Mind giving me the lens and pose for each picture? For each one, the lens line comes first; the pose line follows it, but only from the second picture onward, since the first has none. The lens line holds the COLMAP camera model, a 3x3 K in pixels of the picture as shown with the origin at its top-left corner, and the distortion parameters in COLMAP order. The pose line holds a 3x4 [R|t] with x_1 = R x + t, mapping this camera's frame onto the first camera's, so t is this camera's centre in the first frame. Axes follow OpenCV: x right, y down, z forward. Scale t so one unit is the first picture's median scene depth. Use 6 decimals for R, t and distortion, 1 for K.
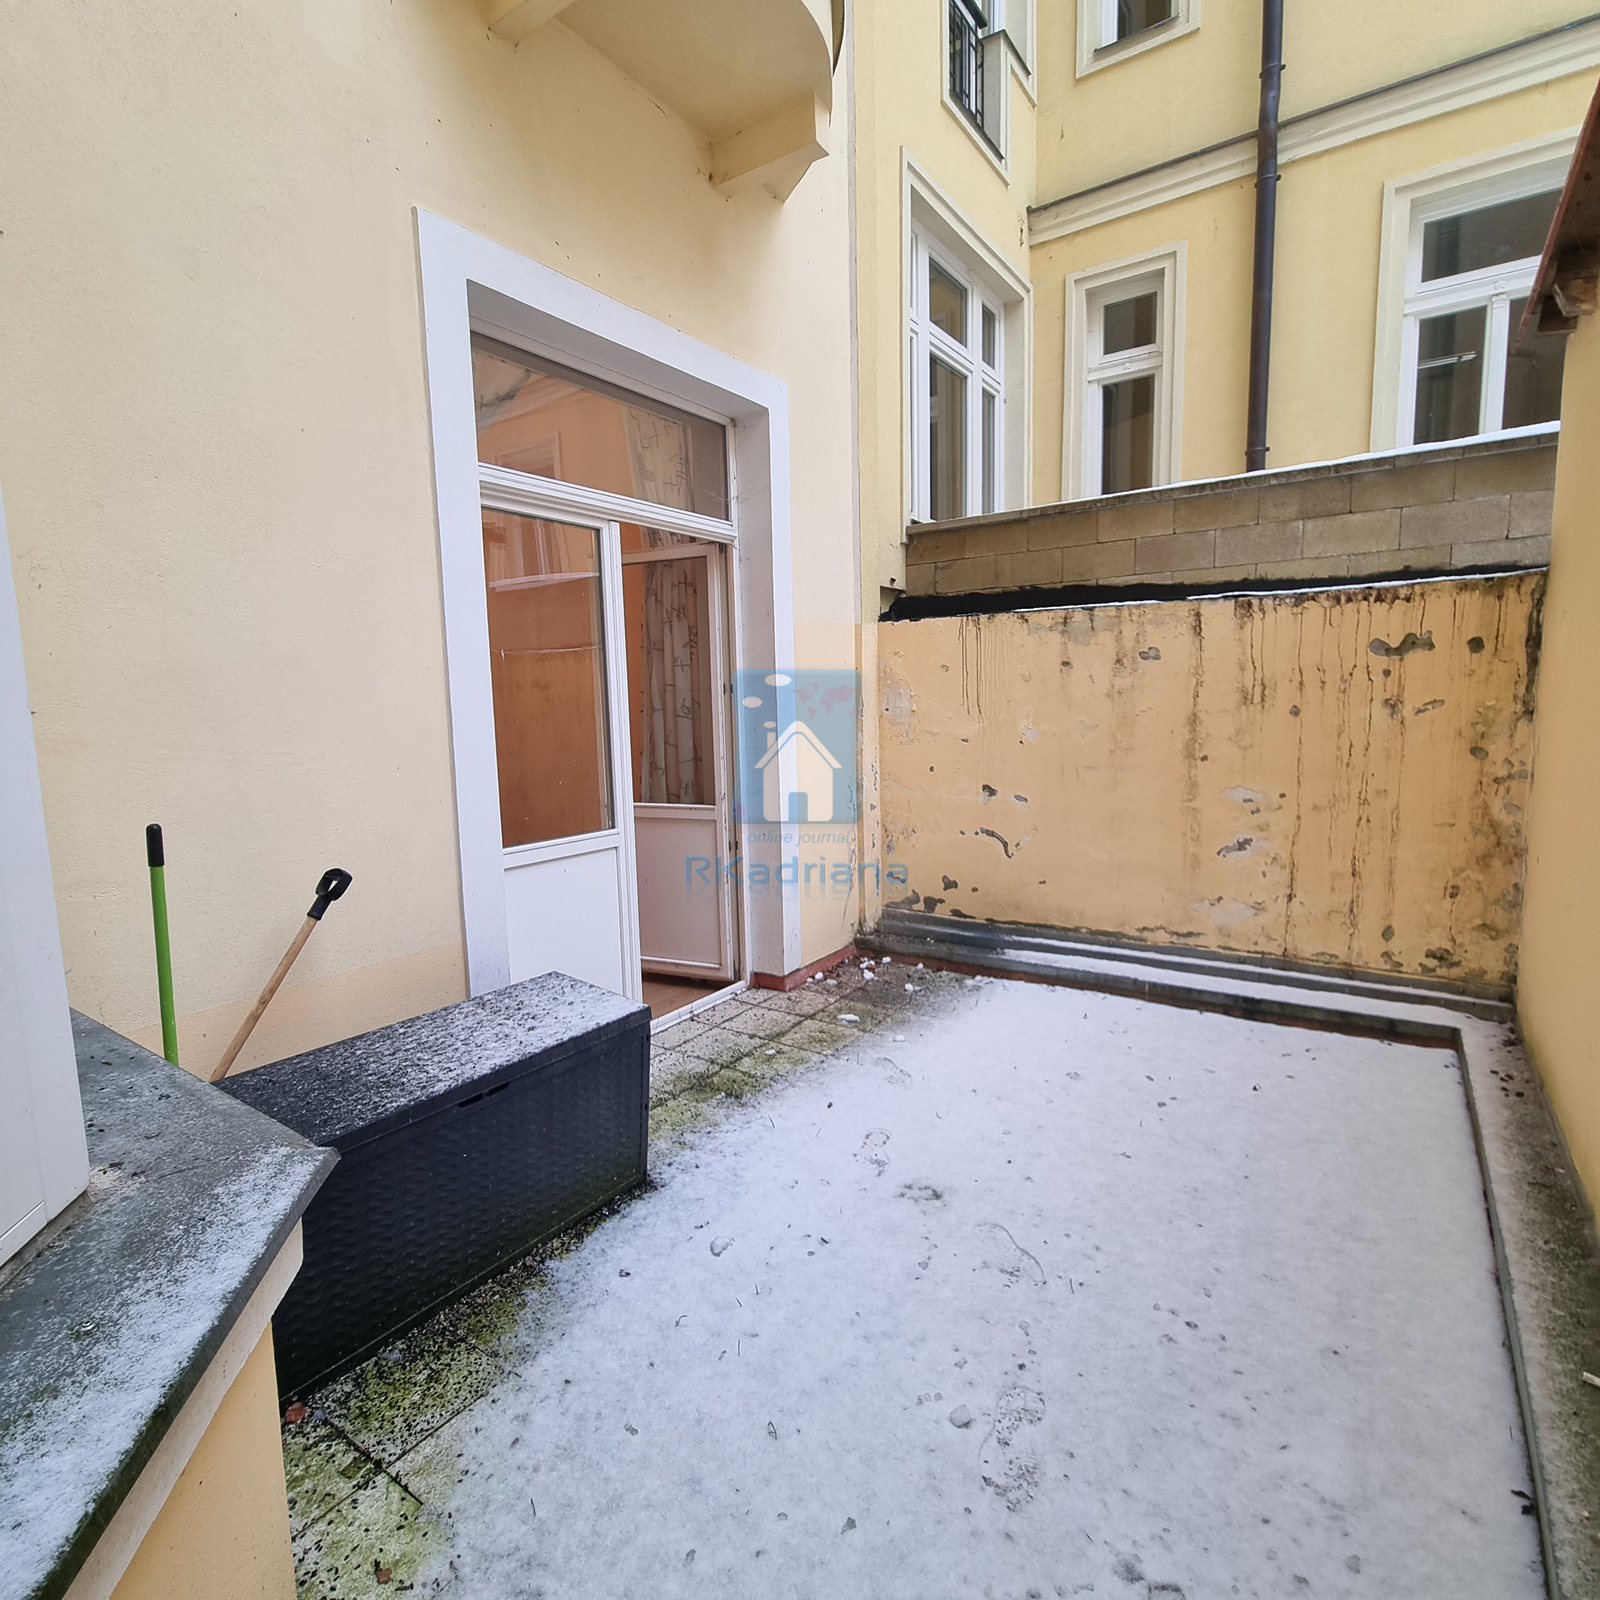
lens RADIAL K [[875.9, 0, 792.1], [0, 875.9, 804.8], [0, 0, 1]] dist [0.002184, 0.001509]
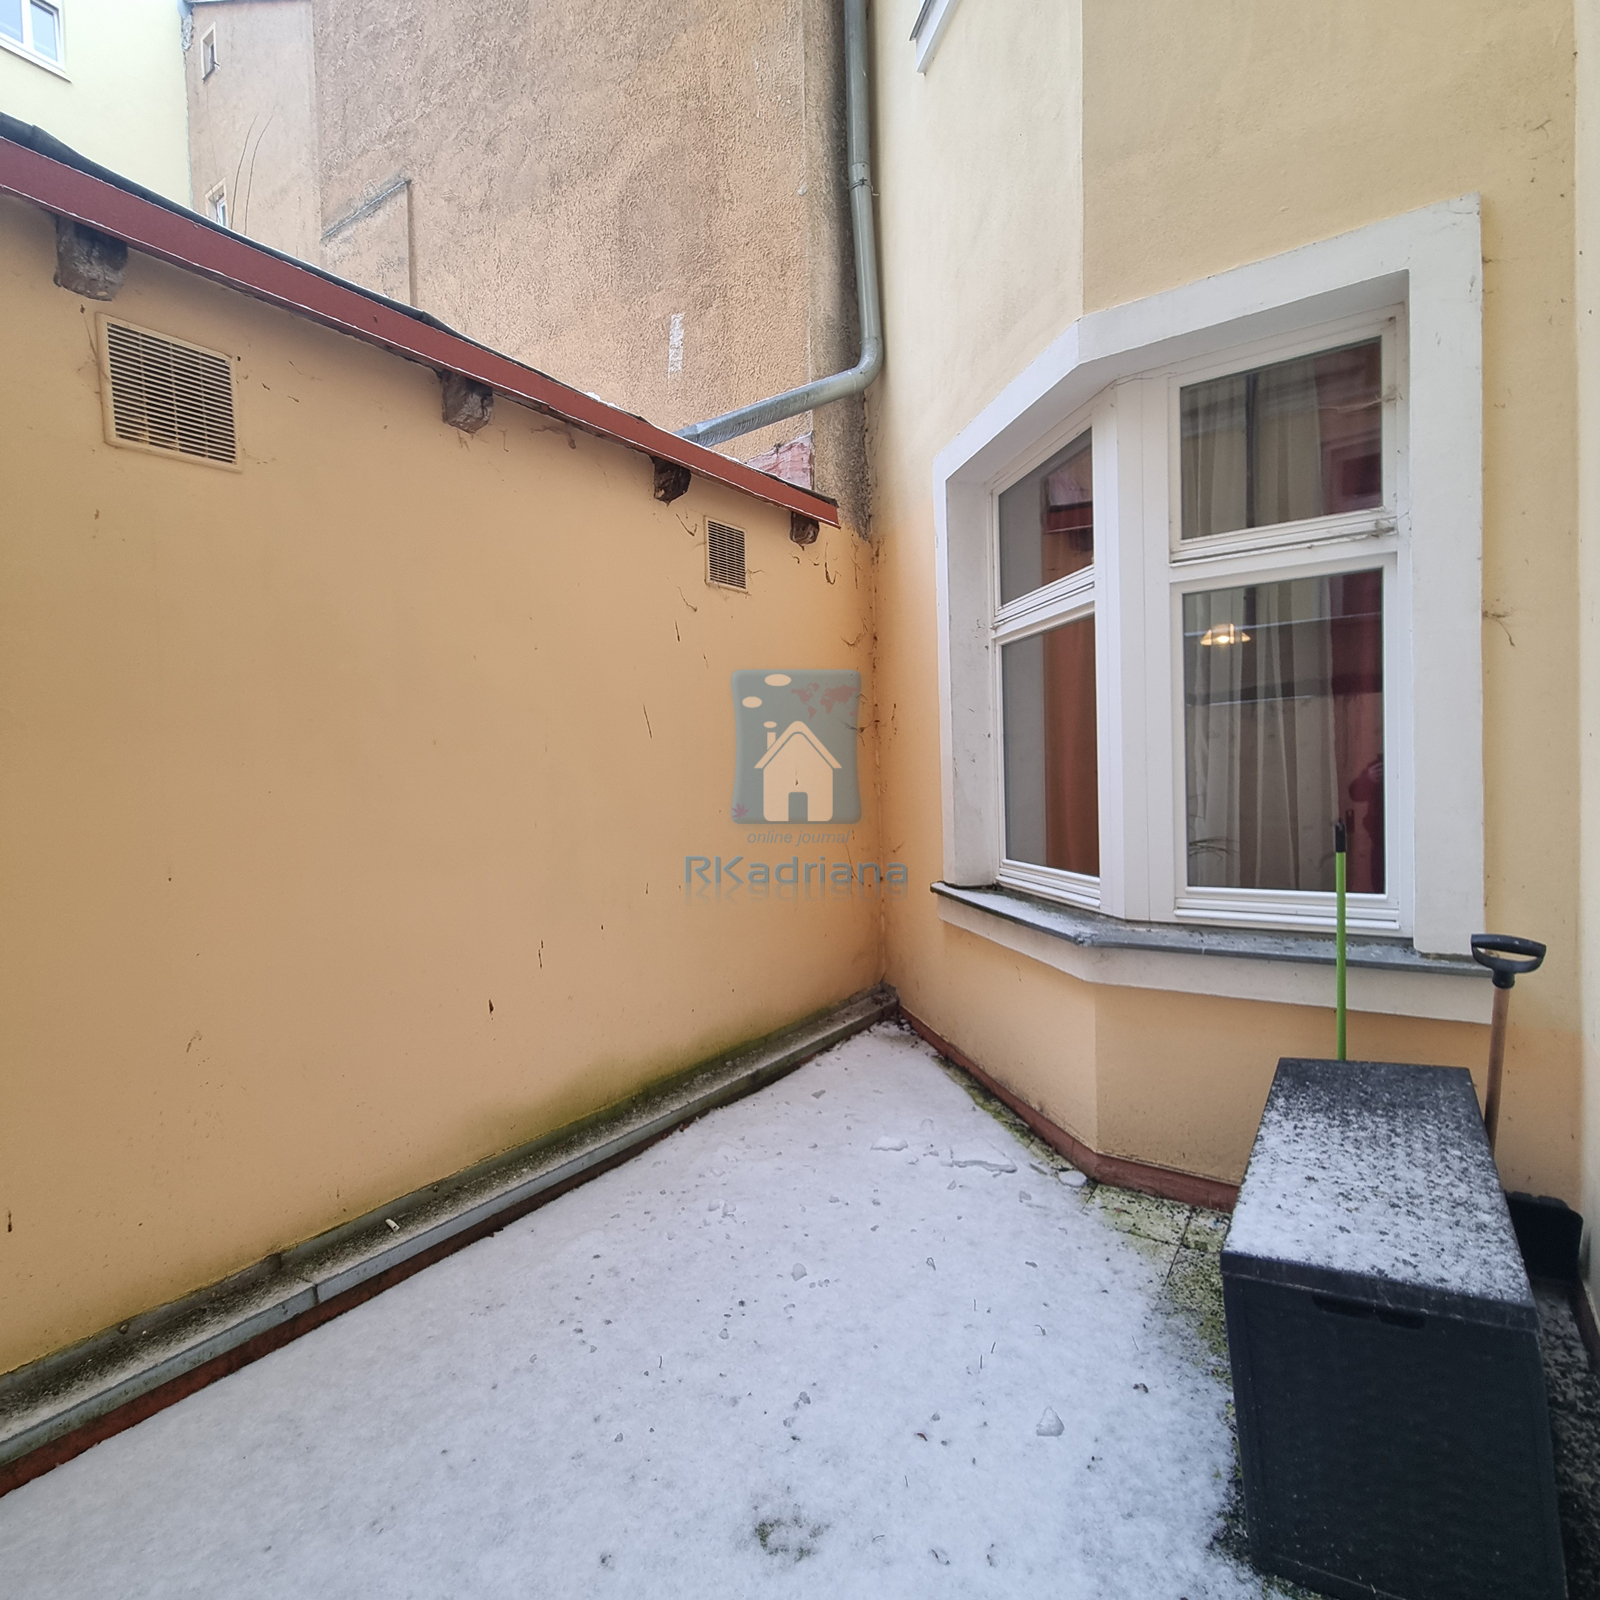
lens RADIAL K [[875.9, 0, 792.1], [0, 875.9, 804.8], [0, 0, 1]] dist [0.002184, 0.001509]
pose [[-0.998398, 0.055438, -0.011362, 0.140643], [0.053015, 0.986513, 0.154861, -0.208836], [0.019794, 0.154011, -0.987871, 1.805120]]
